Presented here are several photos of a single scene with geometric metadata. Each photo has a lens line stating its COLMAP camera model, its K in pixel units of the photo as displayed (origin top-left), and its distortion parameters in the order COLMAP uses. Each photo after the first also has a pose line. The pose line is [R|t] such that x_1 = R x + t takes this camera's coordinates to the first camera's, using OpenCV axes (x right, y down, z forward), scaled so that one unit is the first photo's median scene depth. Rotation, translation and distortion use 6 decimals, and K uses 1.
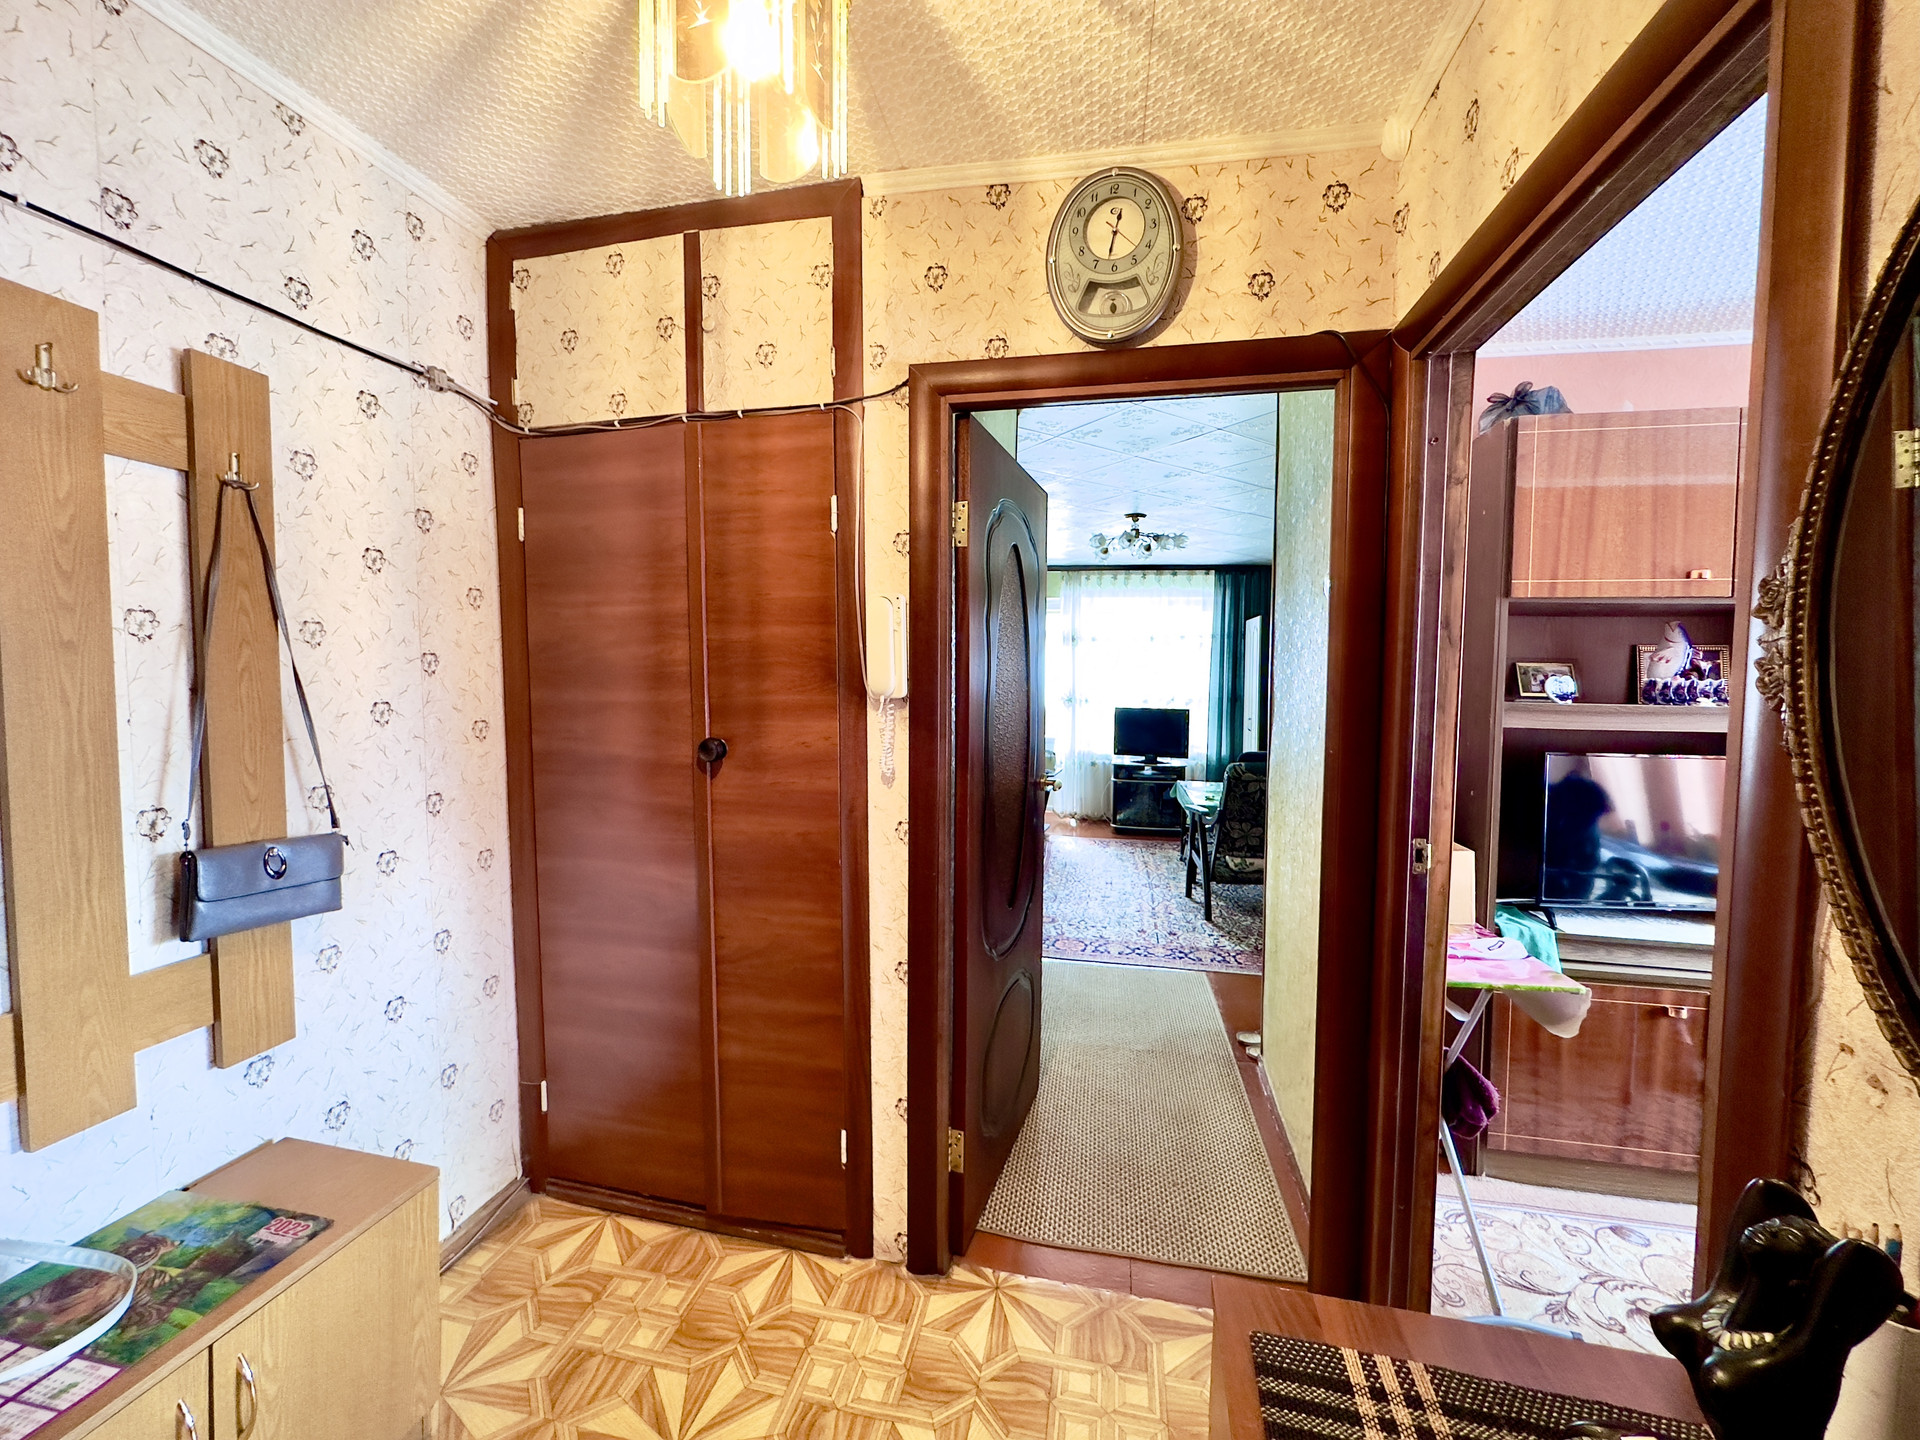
lens RADIAL K [[765.0, 0, 953.6], [0, 765.0, 713.8], [0, 0, 1]] dist [-0.003074, 0.000710]
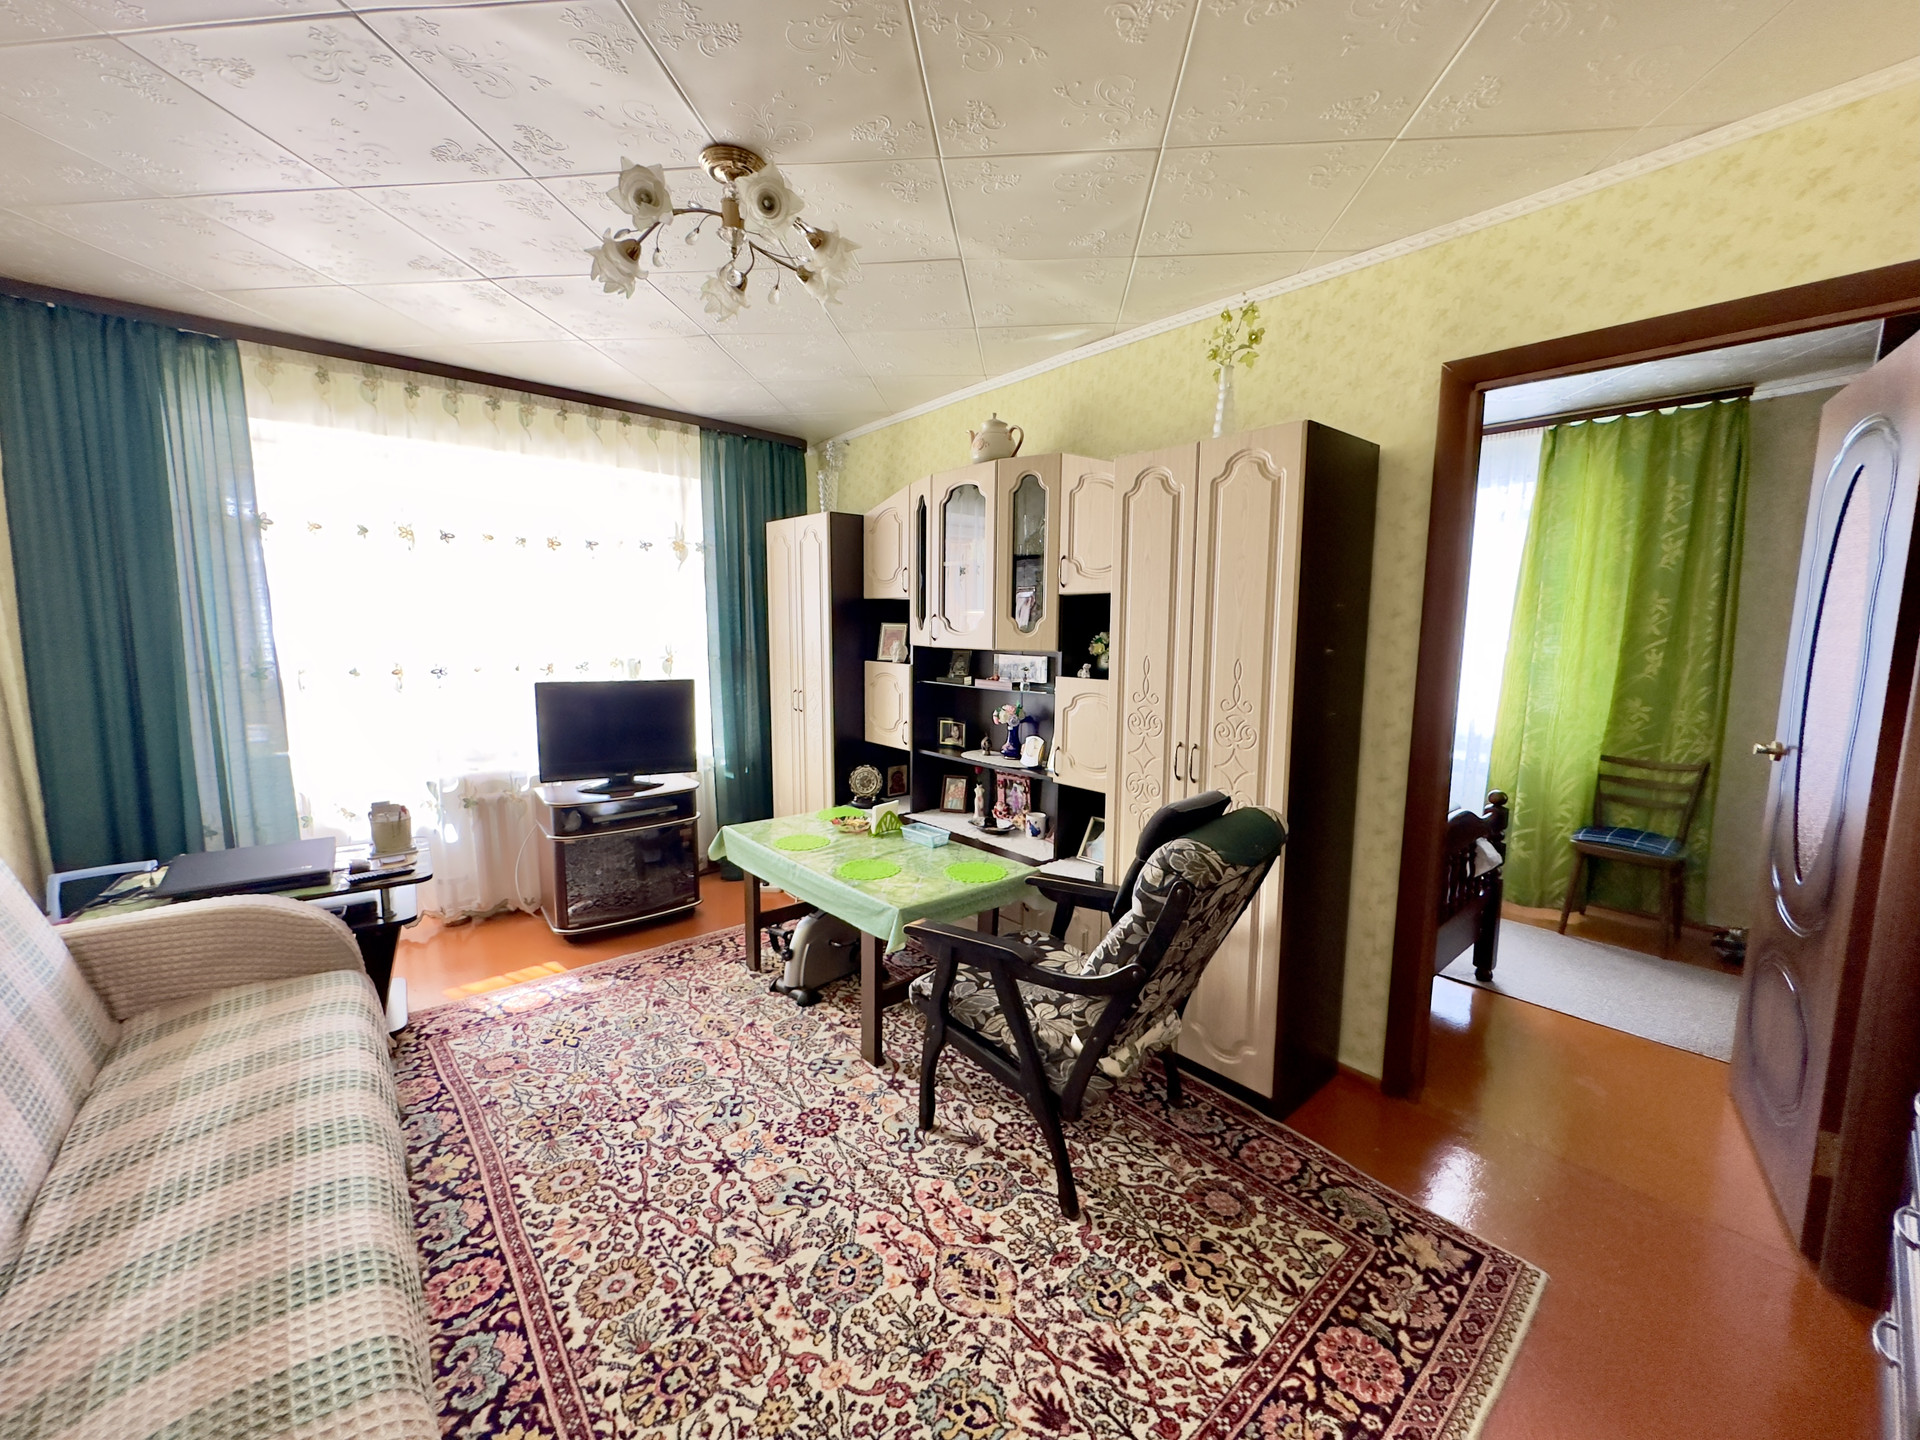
lens RADIAL K [[765.0, 0, 955.5], [0, 765.0, 720.3], [0, 0, 1]] dist [-0.003074, 0.000710]
pose [[0.613225, -0.102431, 0.783239, -0.004628], [0.036138, 0.994156, 0.101721, -0.096056], [-0.789081, -0.034074, 0.613343, 1.917570]]
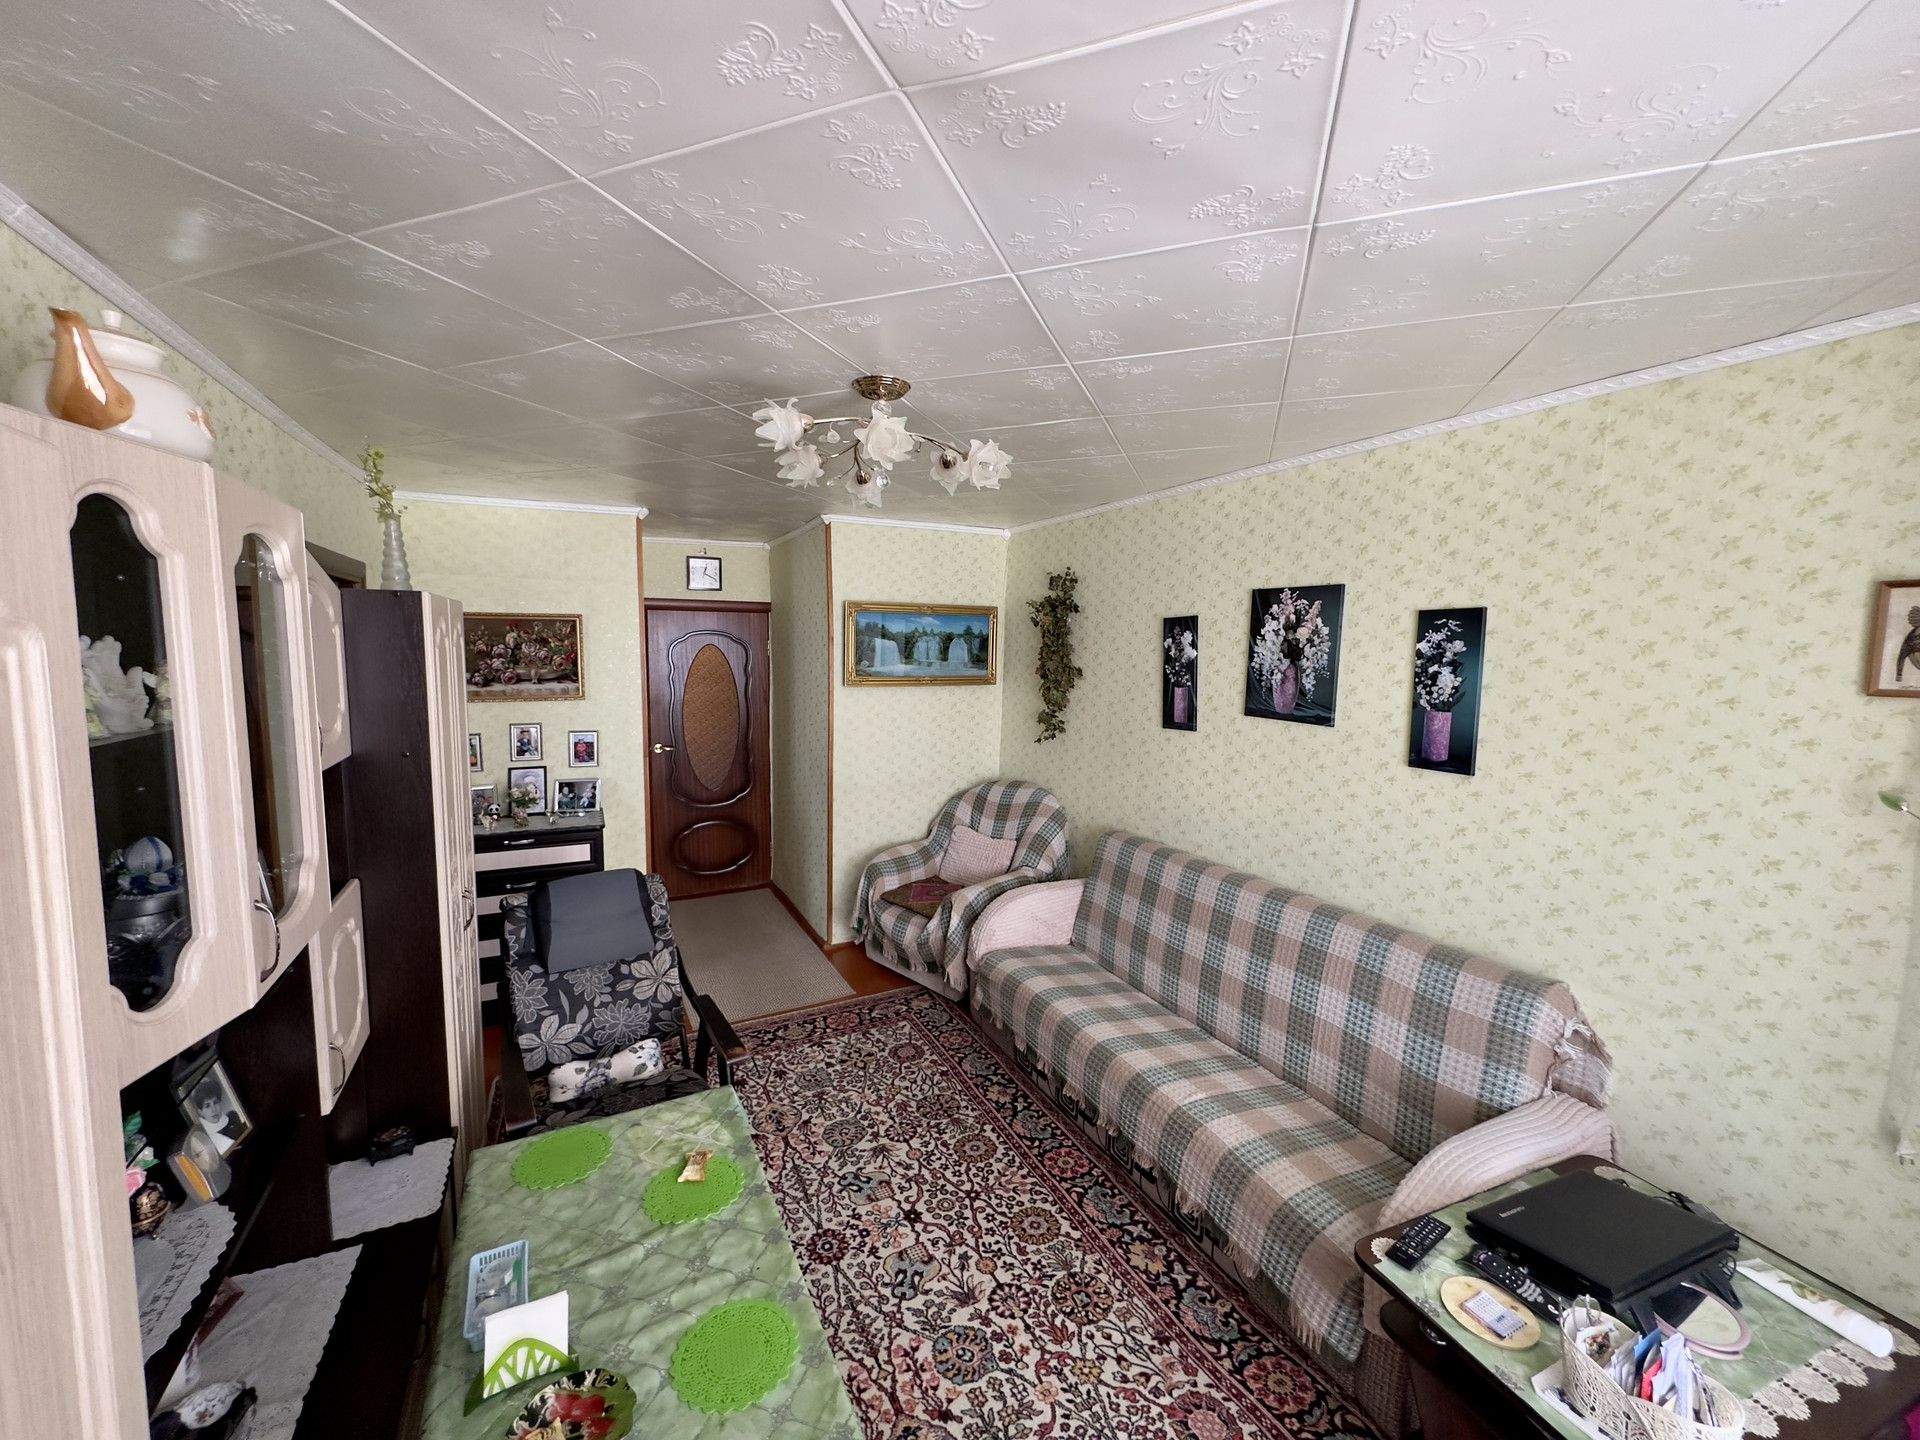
lens RADIAL K [[765.0, 0, 957.3], [0, 765.0, 715.8], [0, 0, 1]] dist [-0.003074, 0.000710]
pose [[-0.783988, 0.045176, -0.619130, 1.276832], [-0.044035, 0.990789, 0.128055, -0.390043], [0.619213, 0.127657, -0.774777, 3.751451]]
